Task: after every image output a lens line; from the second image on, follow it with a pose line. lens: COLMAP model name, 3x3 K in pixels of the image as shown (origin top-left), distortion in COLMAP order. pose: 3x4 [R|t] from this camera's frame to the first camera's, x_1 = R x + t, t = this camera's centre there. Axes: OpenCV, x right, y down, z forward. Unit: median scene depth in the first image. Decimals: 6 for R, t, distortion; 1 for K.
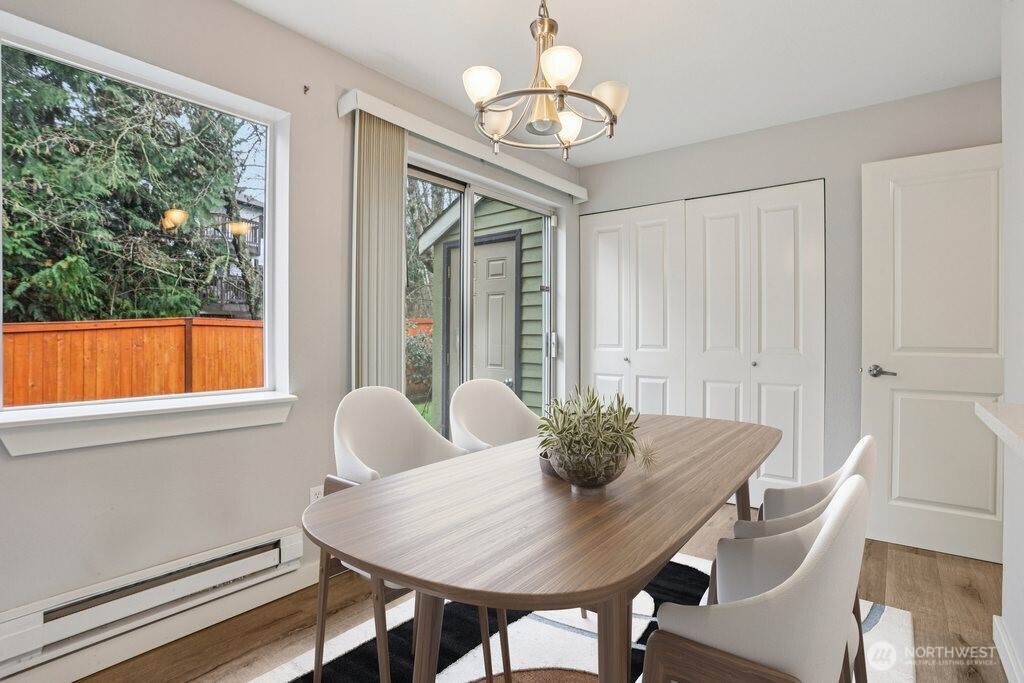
lens RADIAL K [[500.5, 0, 514.4], [0, 500.5, 330.2], [0, 0, 1]] dist [-0.068535, 0.030222]
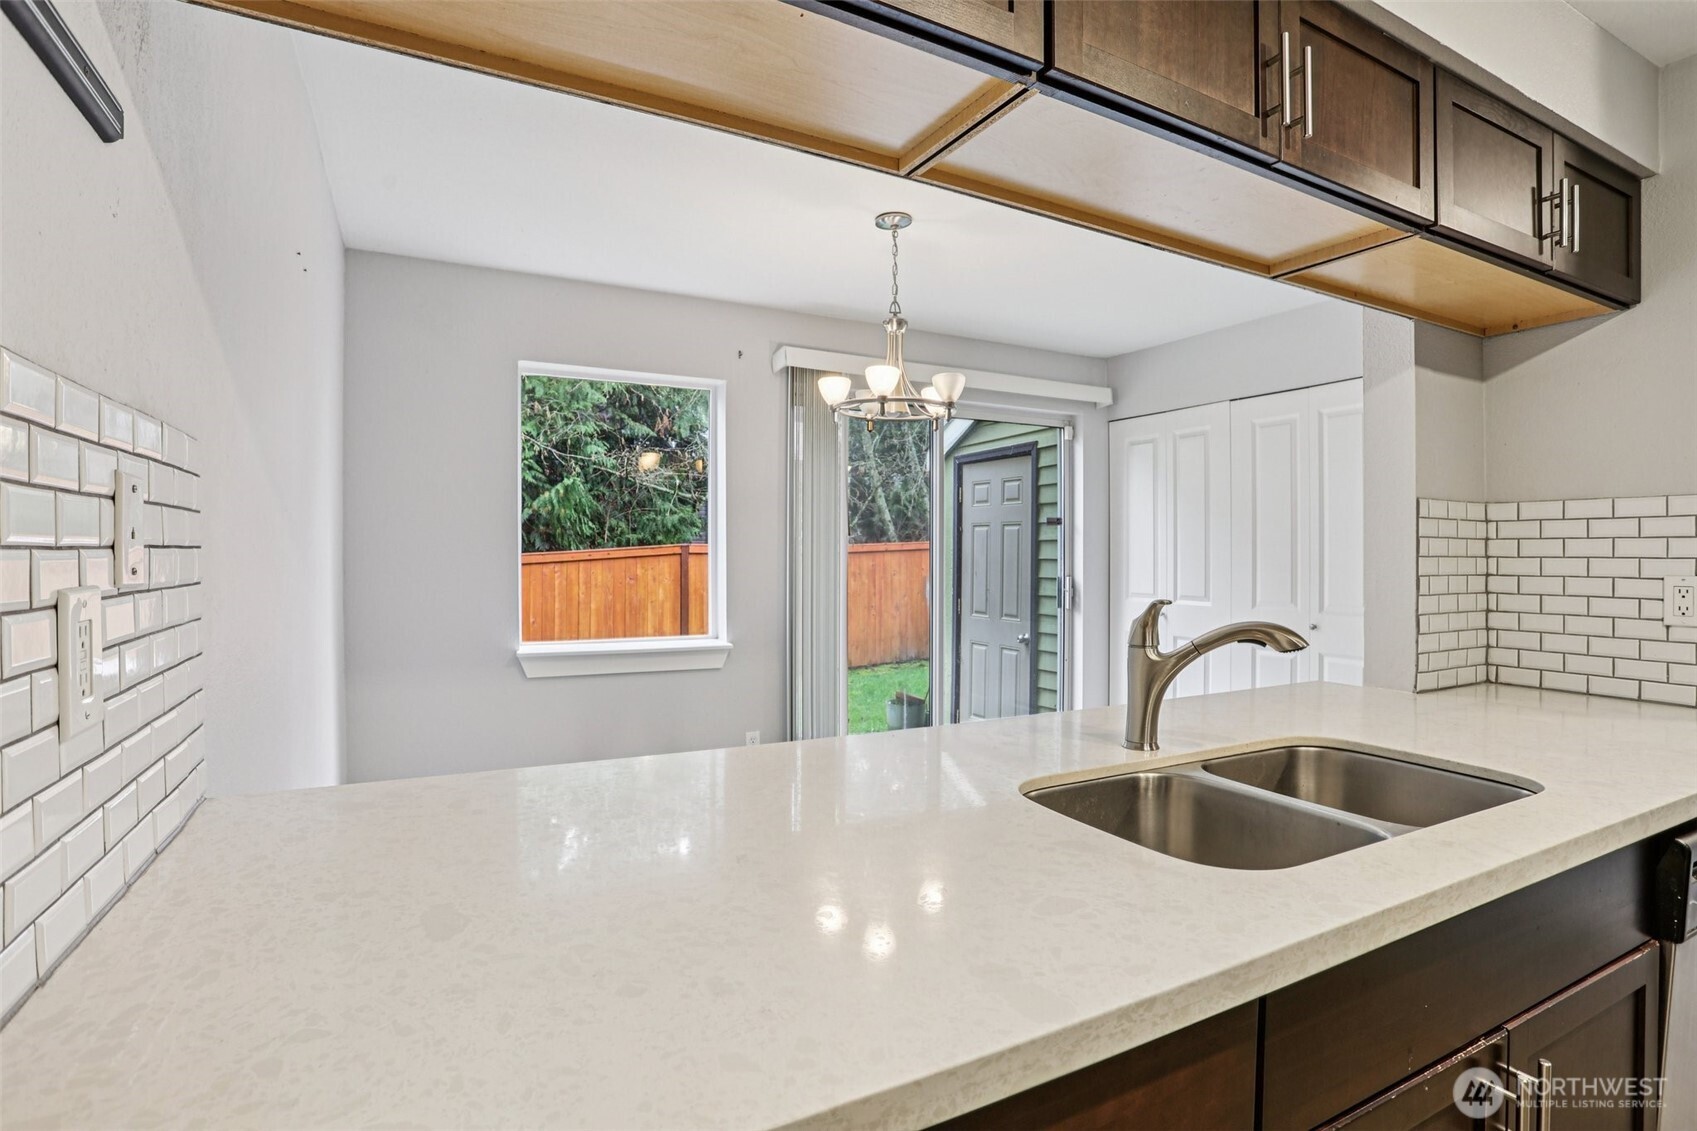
lens RADIAL K [[797.3, 0, 873.5], [0, 797.3, 531.9], [0, 0, 1]] dist [-0.060829, 0.029691]
pose [[0.929787, -0.009507, -0.367976, 0.137907], [0.001769, 0.999770, -0.021361, -0.021660], [0.368095, 0.019210, 0.929590, -0.142878]]
